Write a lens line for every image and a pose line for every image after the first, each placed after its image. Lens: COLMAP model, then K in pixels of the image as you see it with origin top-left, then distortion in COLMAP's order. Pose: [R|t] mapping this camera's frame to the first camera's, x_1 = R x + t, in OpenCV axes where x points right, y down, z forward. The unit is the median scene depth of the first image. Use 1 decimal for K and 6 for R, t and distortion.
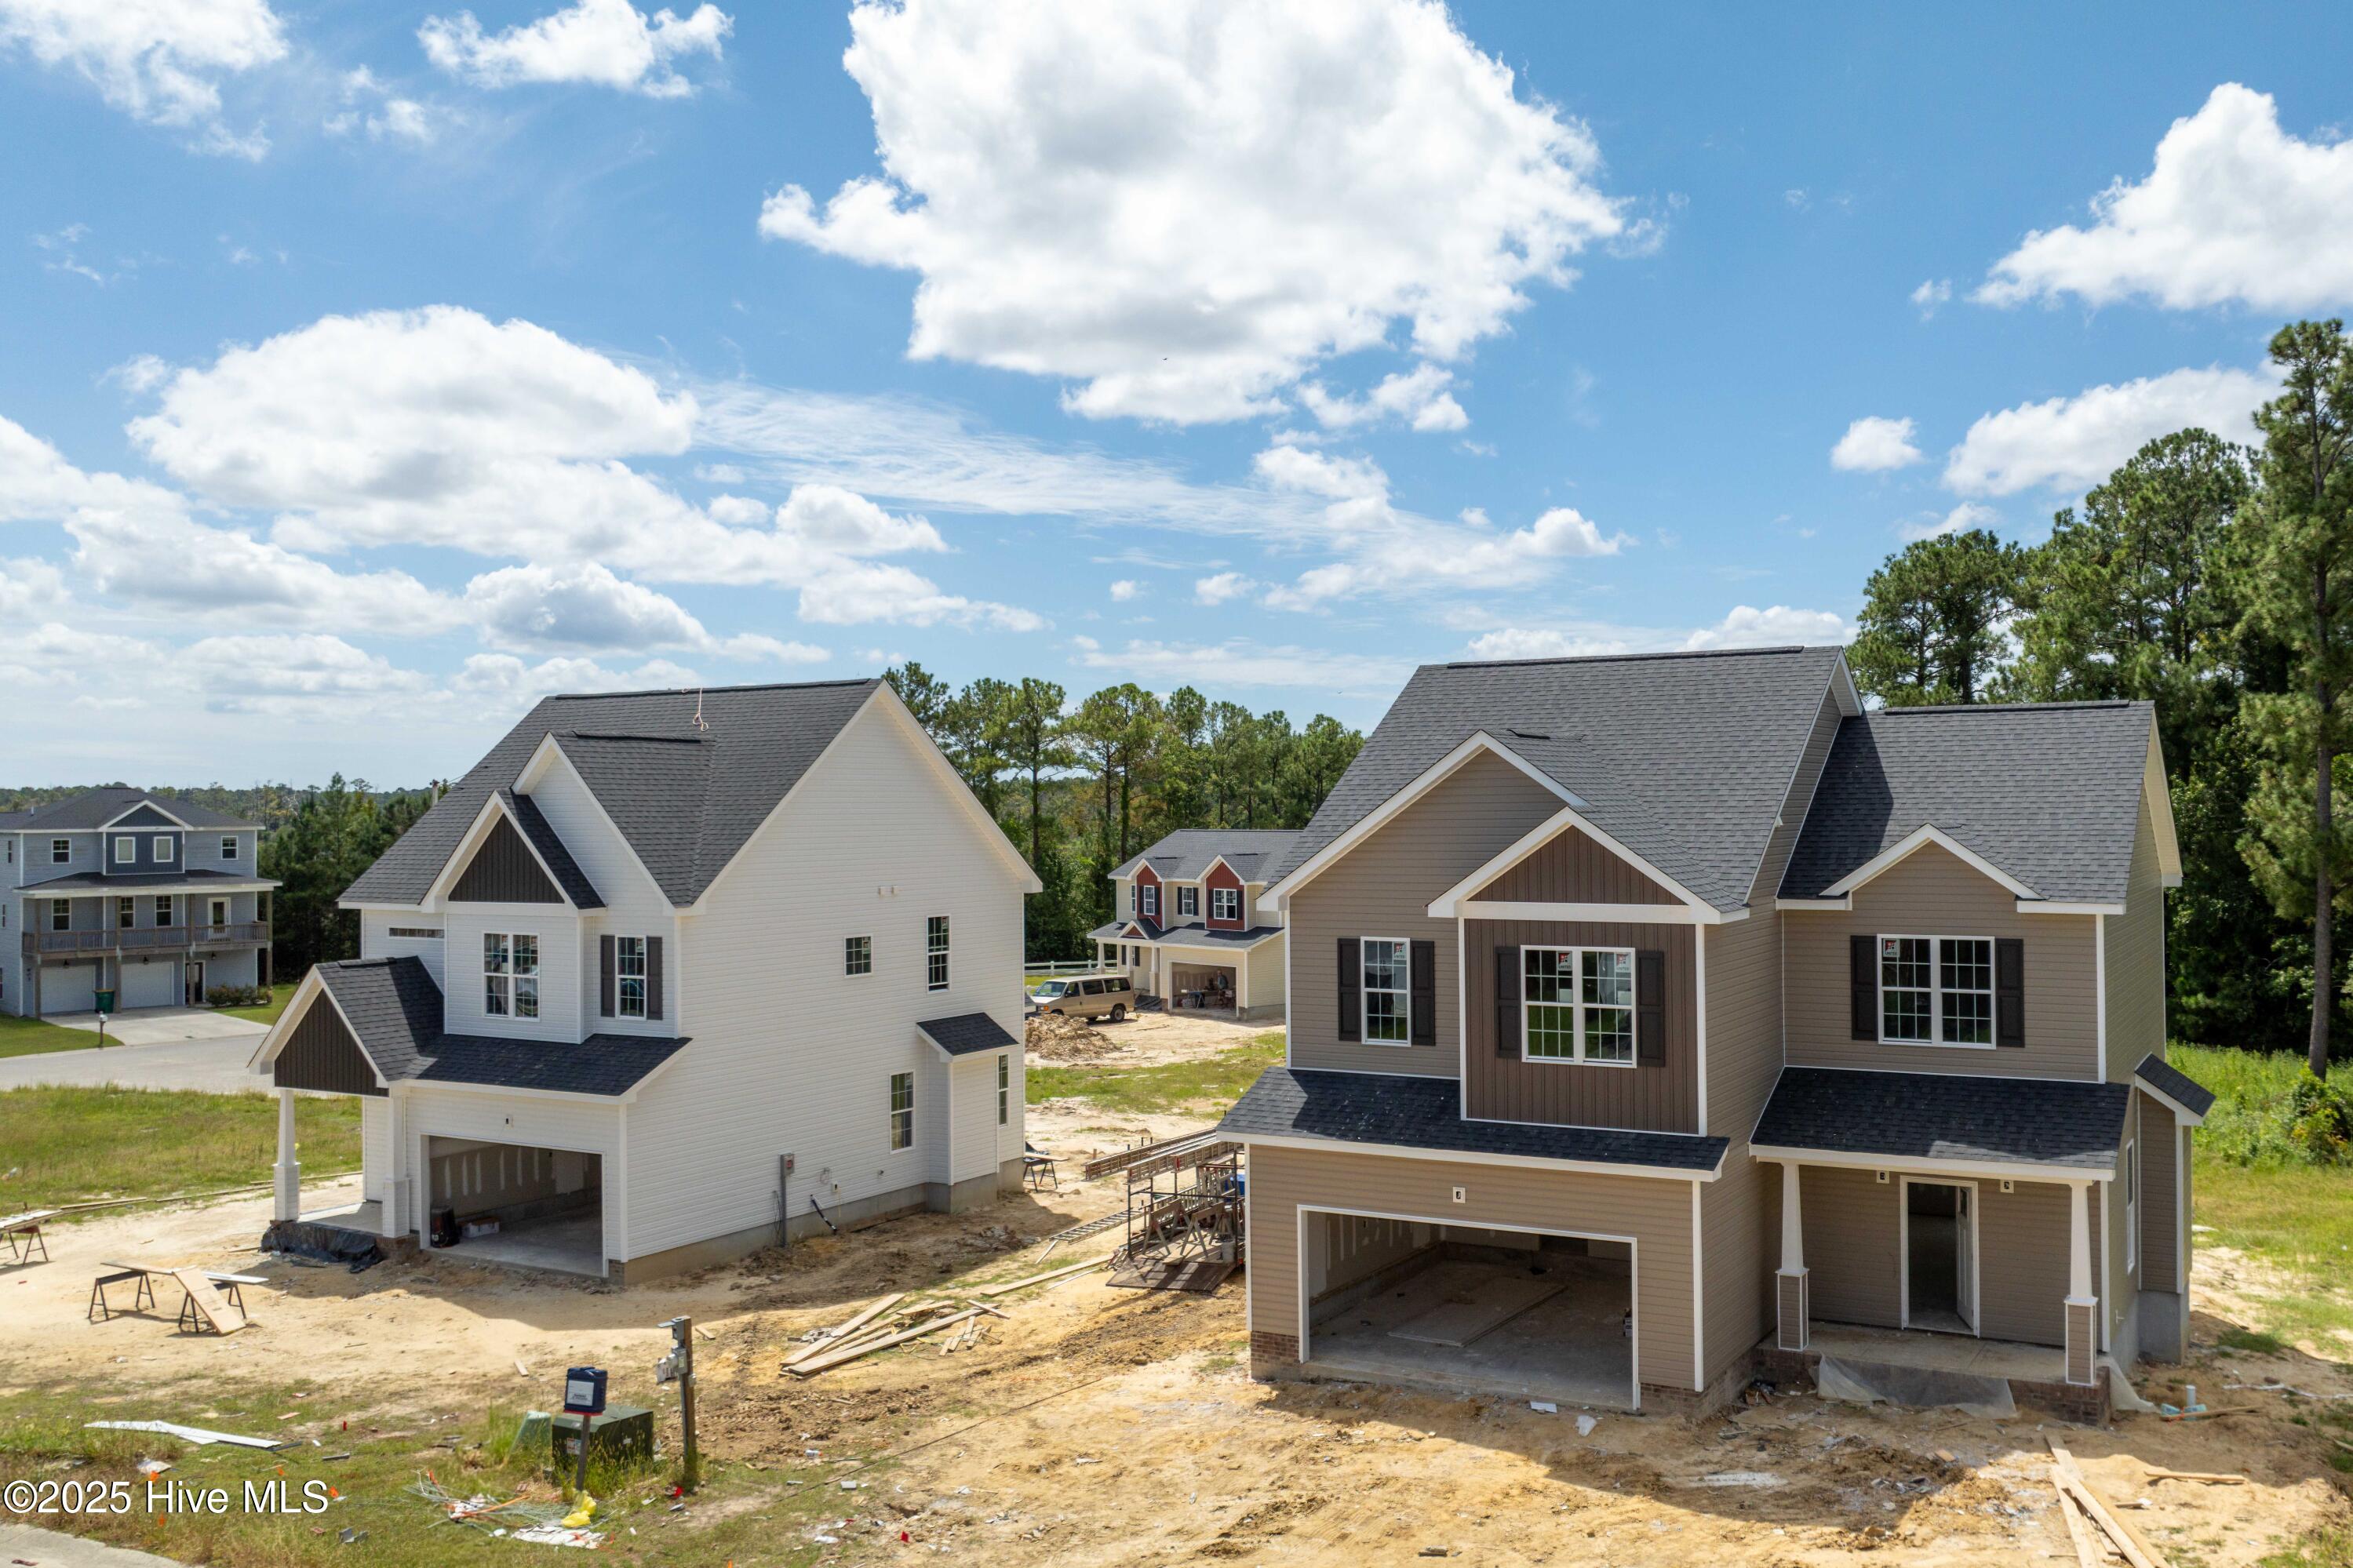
lens RADIAL K [[1913.3, 0, 1344.2], [0, 1913.3, 780.7], [0, 0, 1]] dist [-0.018273, -0.008806]
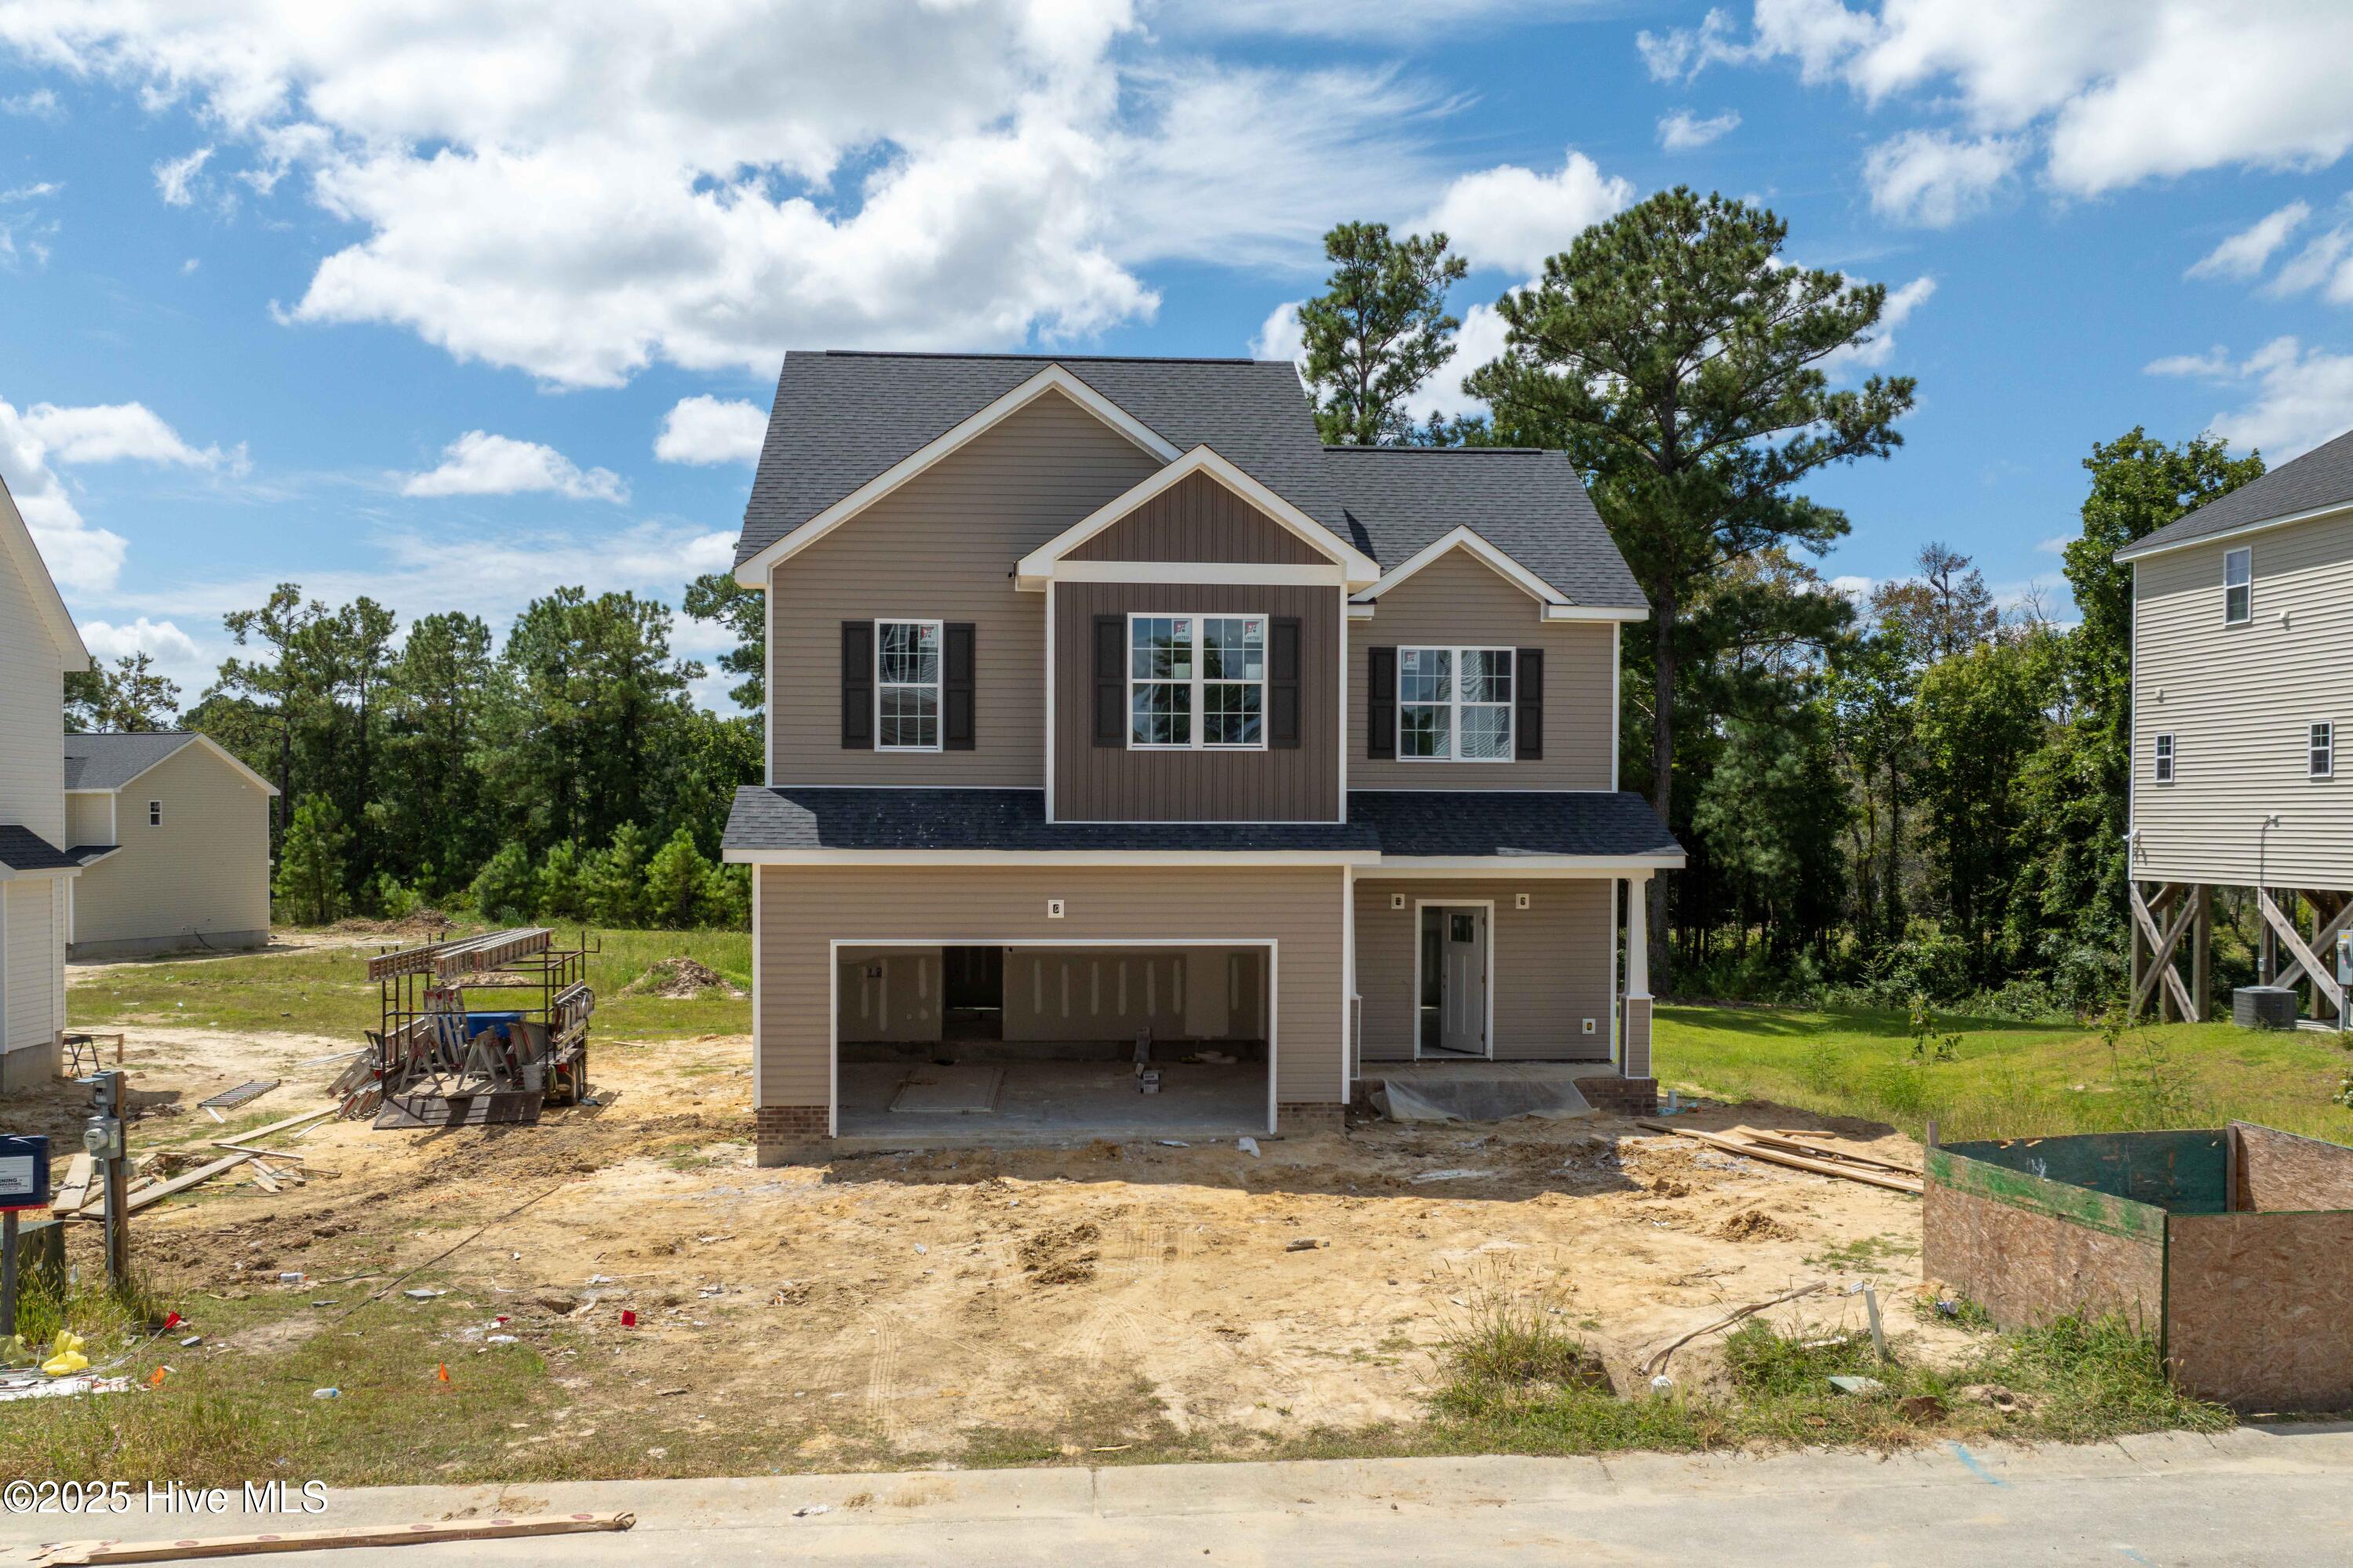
lens RADIAL K [[1960.7, 0, 1104.4], [0, 1960.7, 860.6], [0, 0, 1]] dist [-0.006605, -0.007342]
pose [[0.856624, 0.002337, 0.515936, -0.352142], [-0.021450, 0.999286, 0.031087, 0.163626], [-0.515495, -0.037697, 0.856063, 0.249986]]
